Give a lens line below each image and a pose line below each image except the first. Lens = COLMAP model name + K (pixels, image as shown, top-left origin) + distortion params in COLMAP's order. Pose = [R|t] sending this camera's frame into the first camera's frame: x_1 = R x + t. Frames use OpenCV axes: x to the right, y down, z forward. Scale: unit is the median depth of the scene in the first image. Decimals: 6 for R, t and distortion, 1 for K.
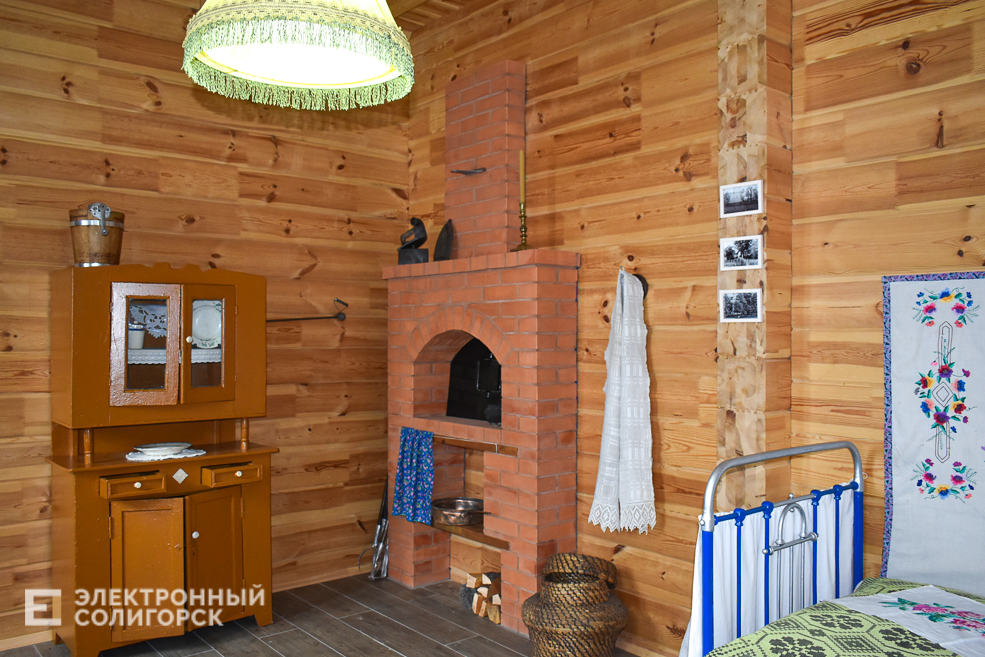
lens RADIAL K [[760.2, 0, 495.0], [0, 760.2, 327.0], [0, 0, 1]] dist [-0.015528, 0.005664]
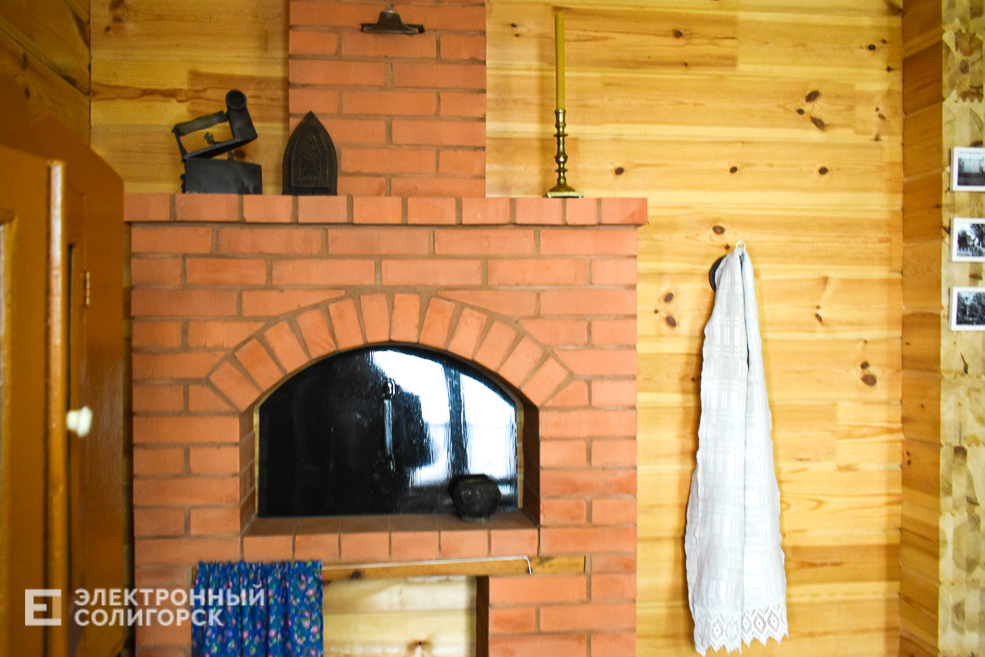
lens RADIAL K [[760.2, 0, 495.0], [0, 760.2, 327.0], [0, 0, 1]] dist [-0.015528, 0.005664]
pose [[0.583290, -0.006258, 0.812240, -0.580564], [-0.004754, 0.999927, 0.011118, -0.015756], [-0.812250, -0.010347, 0.583218, 0.951872]]
